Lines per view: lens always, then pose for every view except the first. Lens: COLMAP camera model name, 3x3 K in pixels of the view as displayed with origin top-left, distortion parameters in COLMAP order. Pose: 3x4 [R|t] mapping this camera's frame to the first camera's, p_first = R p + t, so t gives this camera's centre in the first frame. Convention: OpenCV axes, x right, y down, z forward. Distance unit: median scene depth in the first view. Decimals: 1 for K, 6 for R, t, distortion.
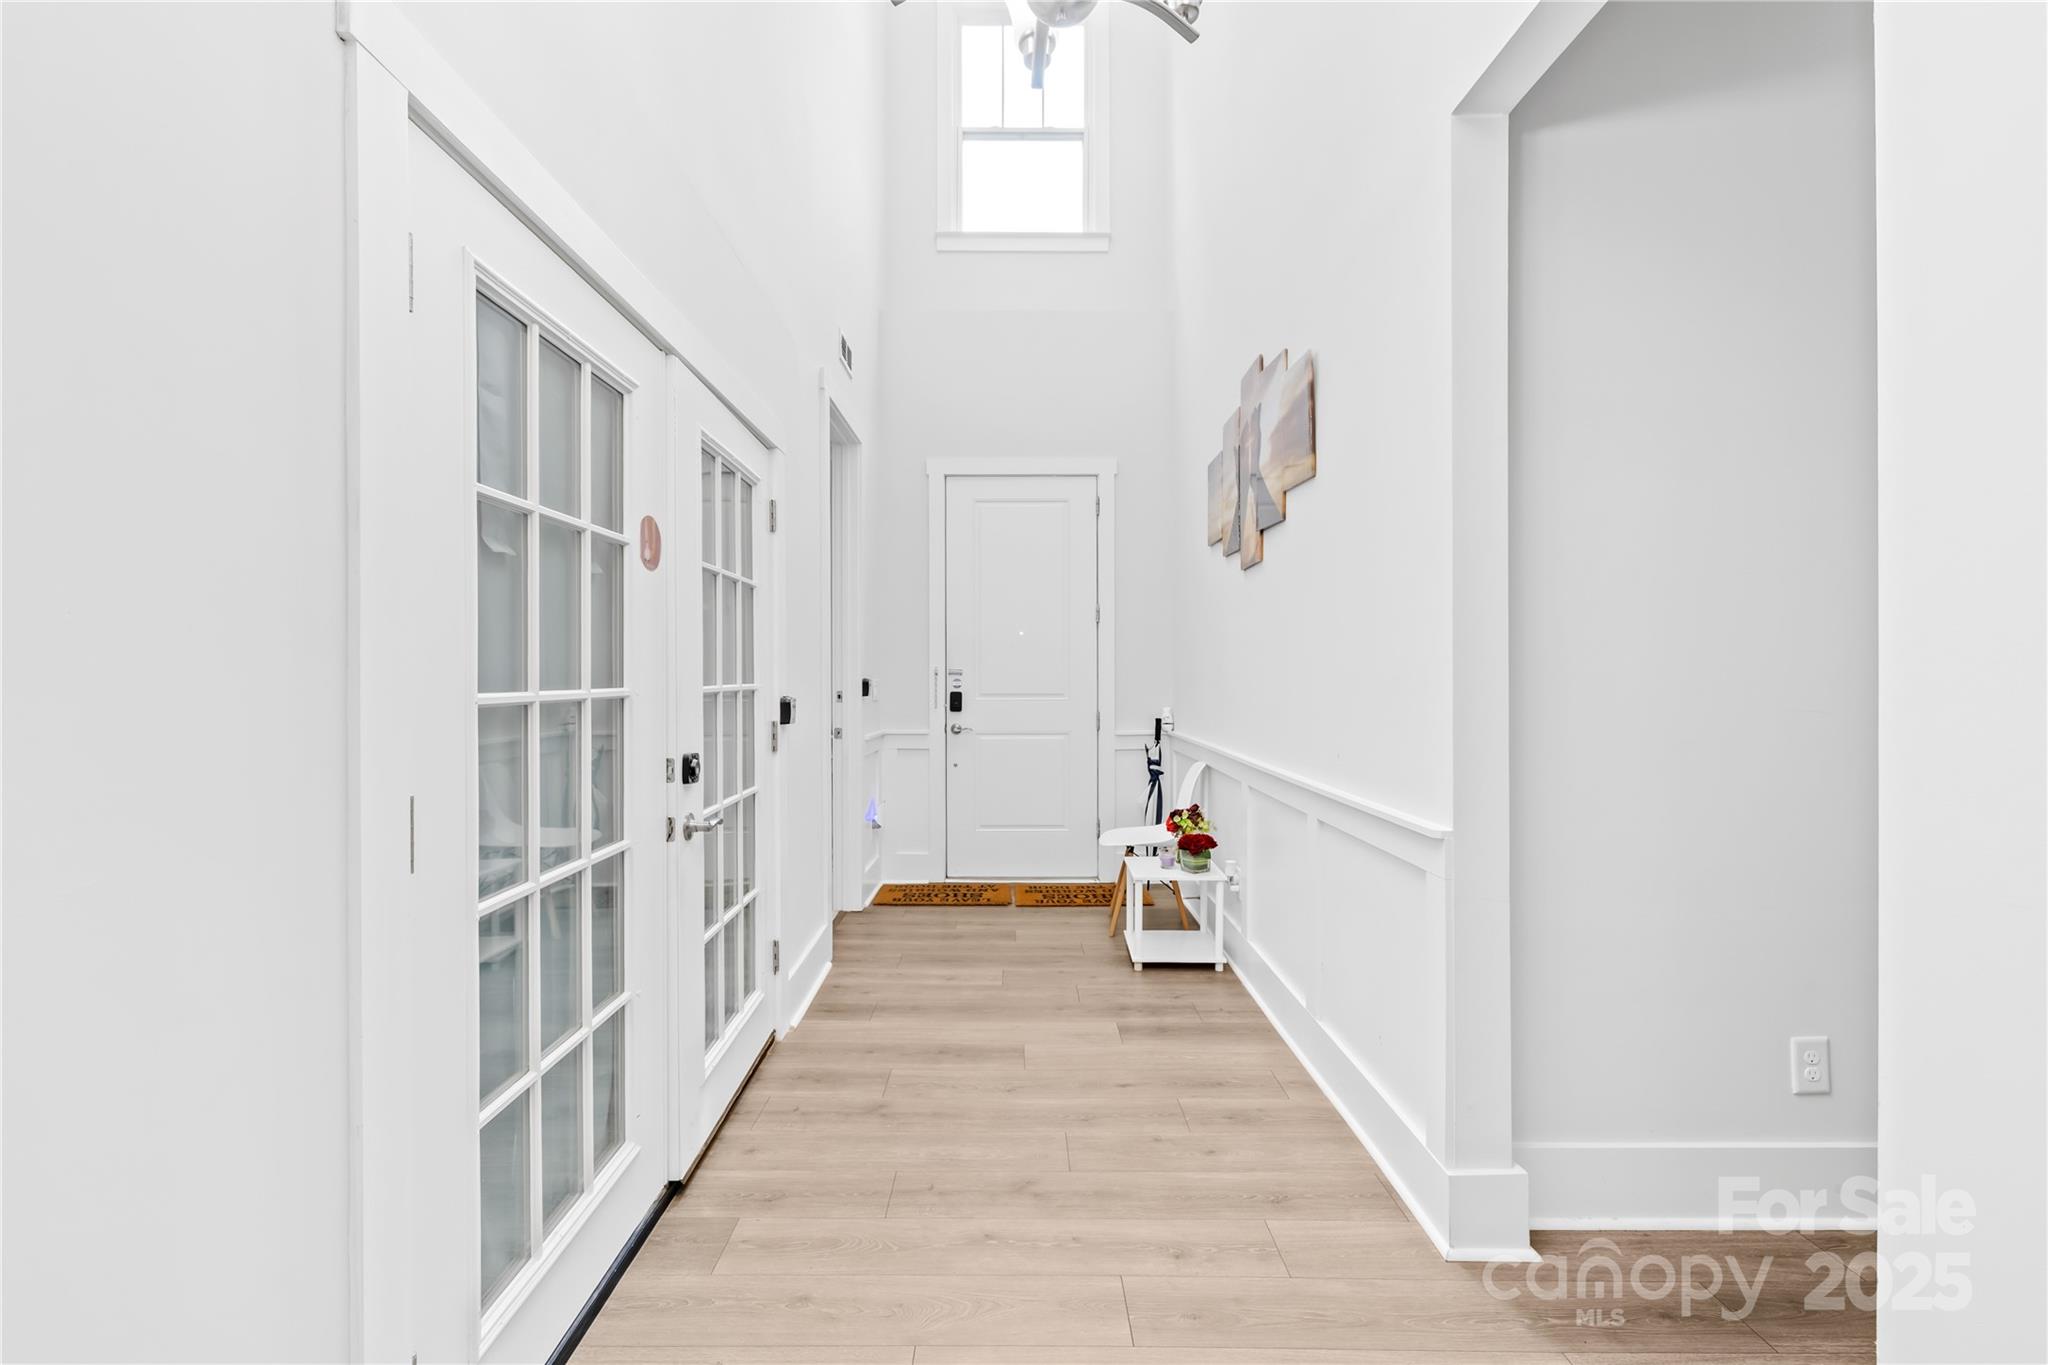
lens RADIAL K [[878.9, 0, 1026.5], [0, 878.9, 674.0], [0, 0, 1]] dist [-0.001763, -0.000428]
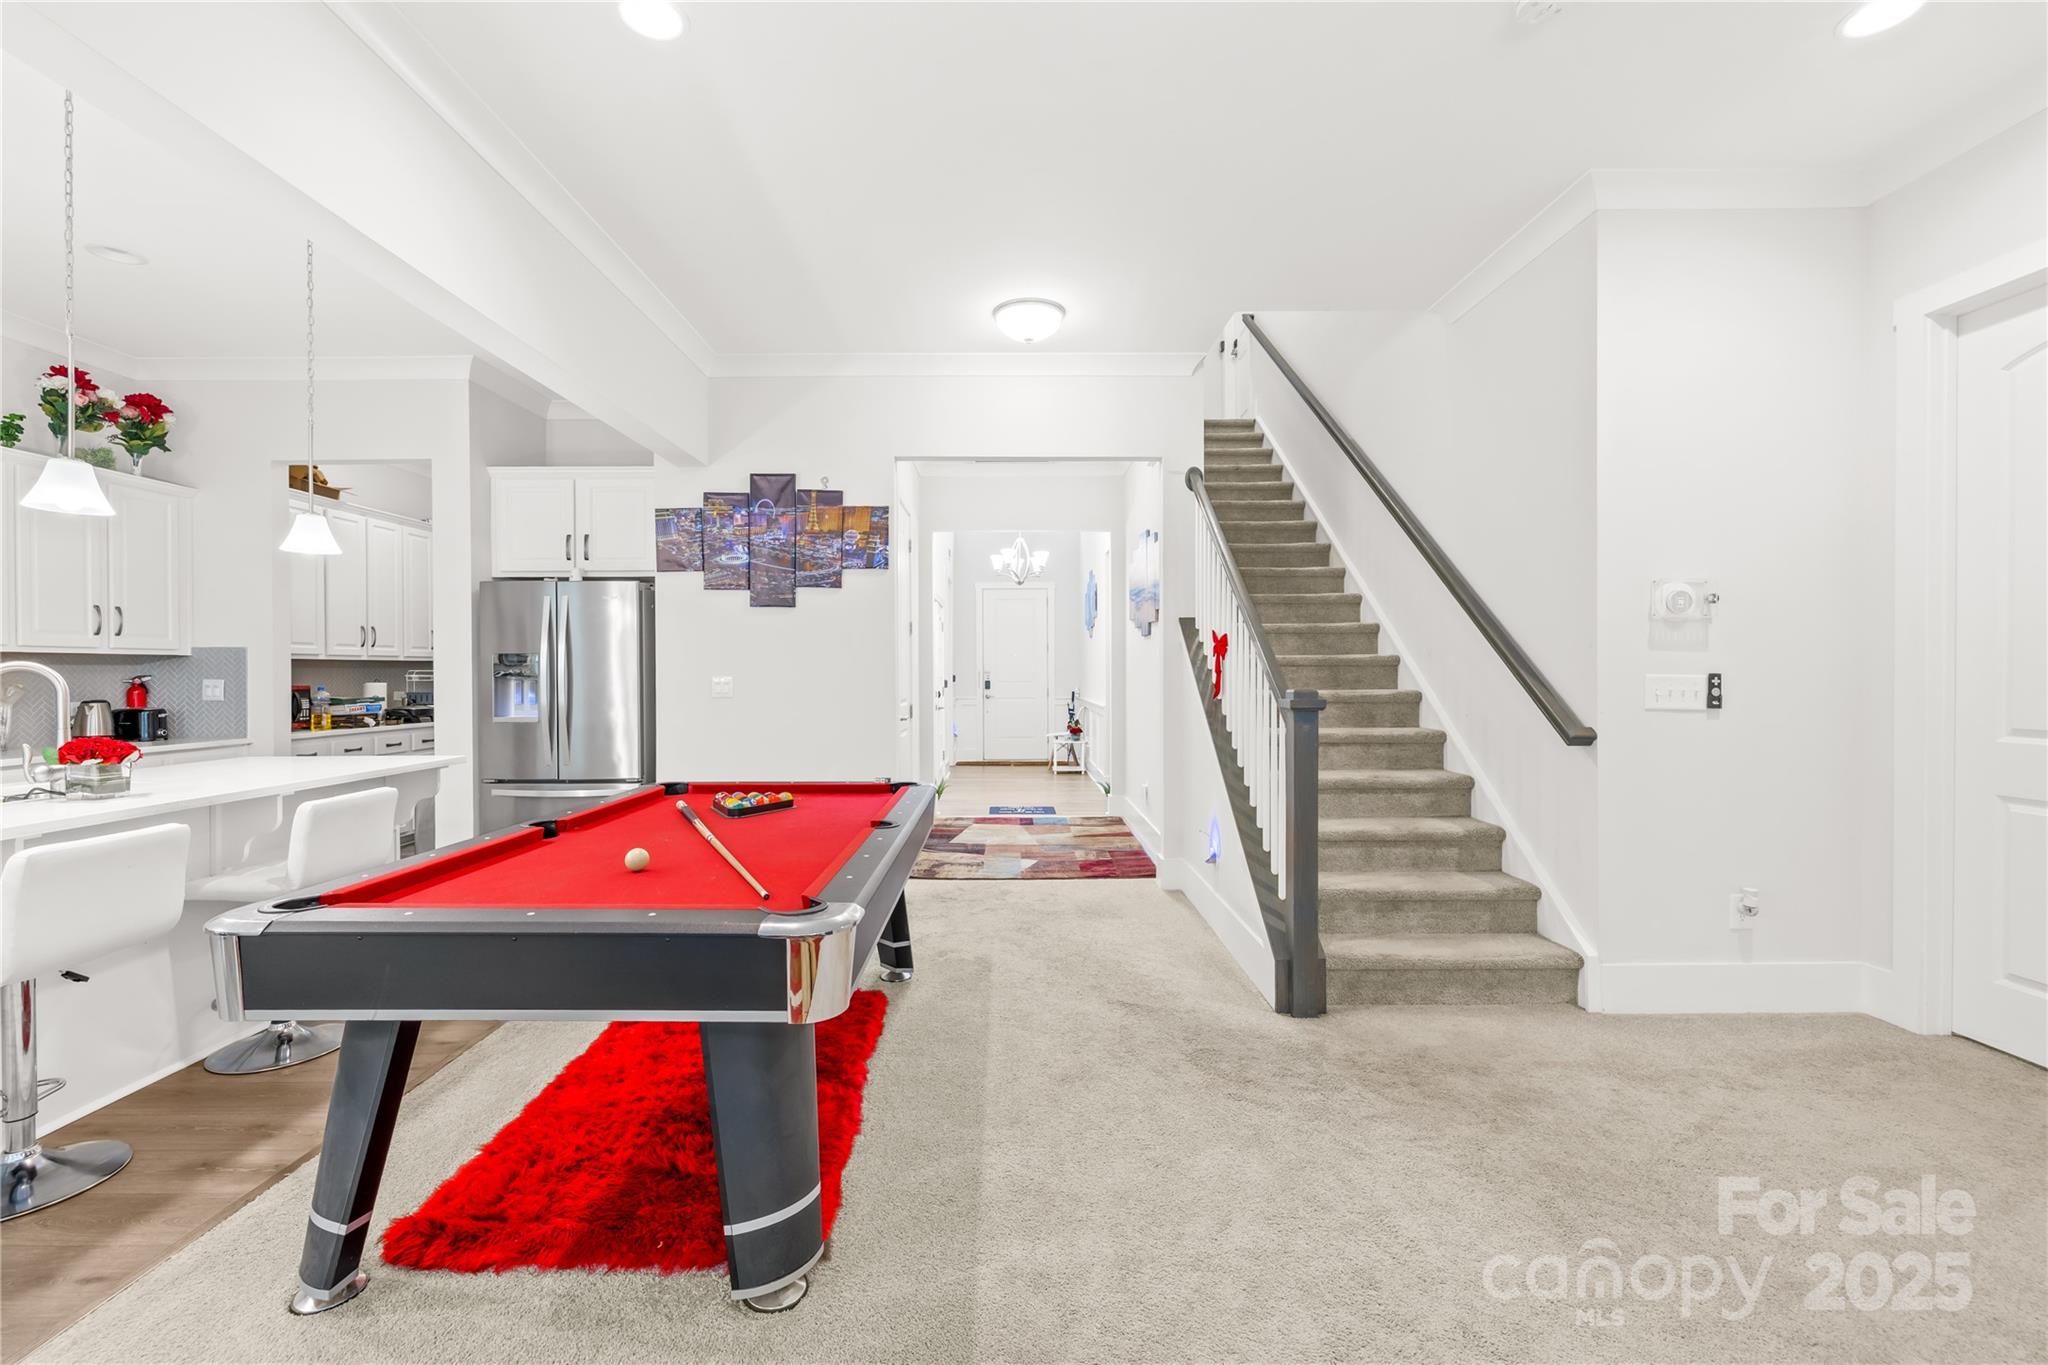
lens RADIAL K [[878.9, 0, 1014.4], [0, 878.9, 674.4], [0, 0, 1]] dist [-0.001763, -0.000428]
pose [[0.999967, -0.003649, -0.007299, 0.008916], [0.003649, 0.999993, -0.000063, 0.003757], [0.007299, 0.000036, 0.999973, -1.380368]]
